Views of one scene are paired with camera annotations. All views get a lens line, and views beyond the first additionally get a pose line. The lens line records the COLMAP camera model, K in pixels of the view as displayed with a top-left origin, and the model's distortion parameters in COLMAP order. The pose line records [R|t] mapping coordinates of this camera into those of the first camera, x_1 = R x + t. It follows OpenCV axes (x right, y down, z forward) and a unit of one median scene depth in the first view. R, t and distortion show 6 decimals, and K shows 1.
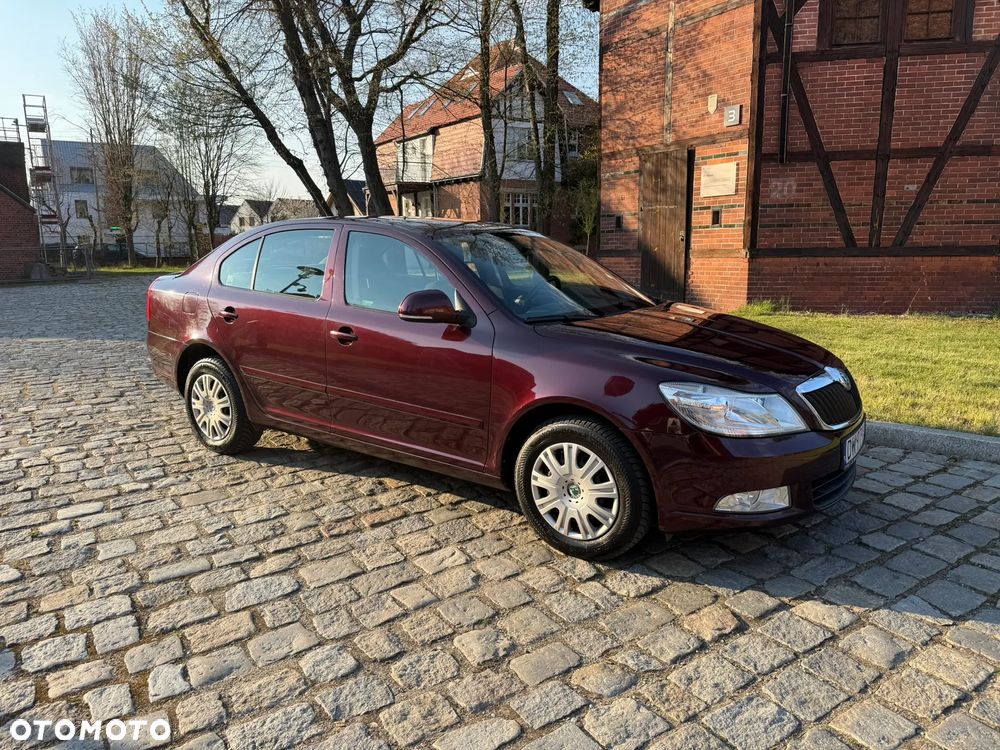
lens RADIAL K [[711.5, 0, 500.0], [0, 711.5, 375.0], [0, 0, 1]] dist [0.001948, -0.007841]
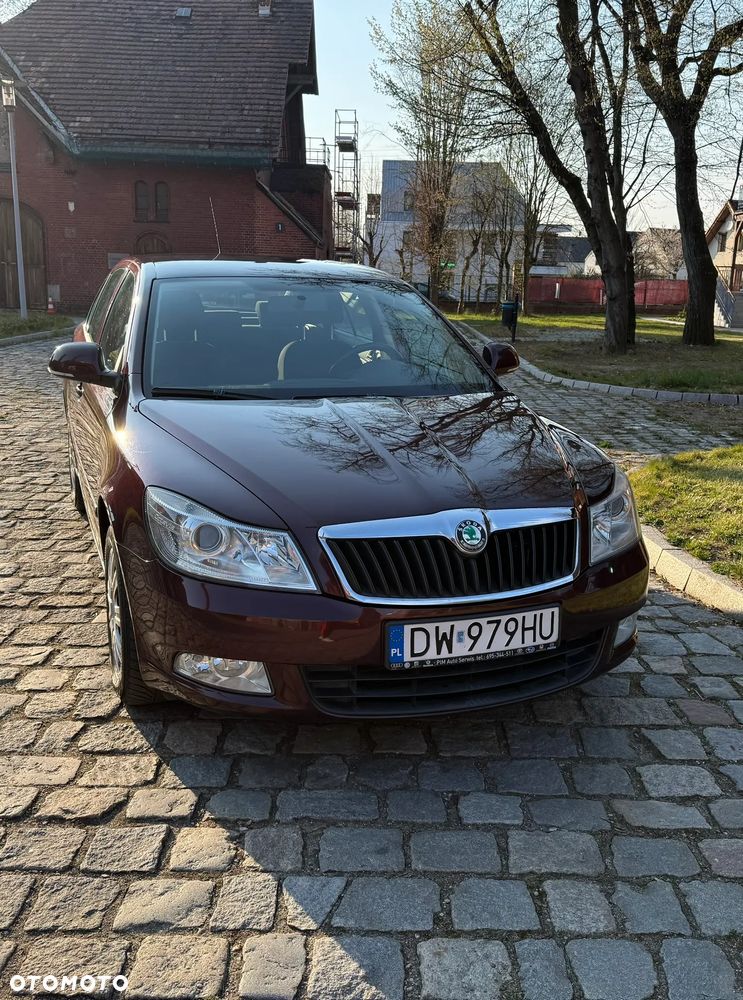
lens RADIAL K [[946.5, 0, 371.5], [0, 946.5, 500.0], [0, 0, 1]] dist [0.093289, -0.163819]
pose [[0.820182, 0.161156, -0.548936, 0.935472], [-0.142709, 0.986805, 0.076479, -0.082996], [0.554018, 0.015612, 0.832358, 0.278594]]
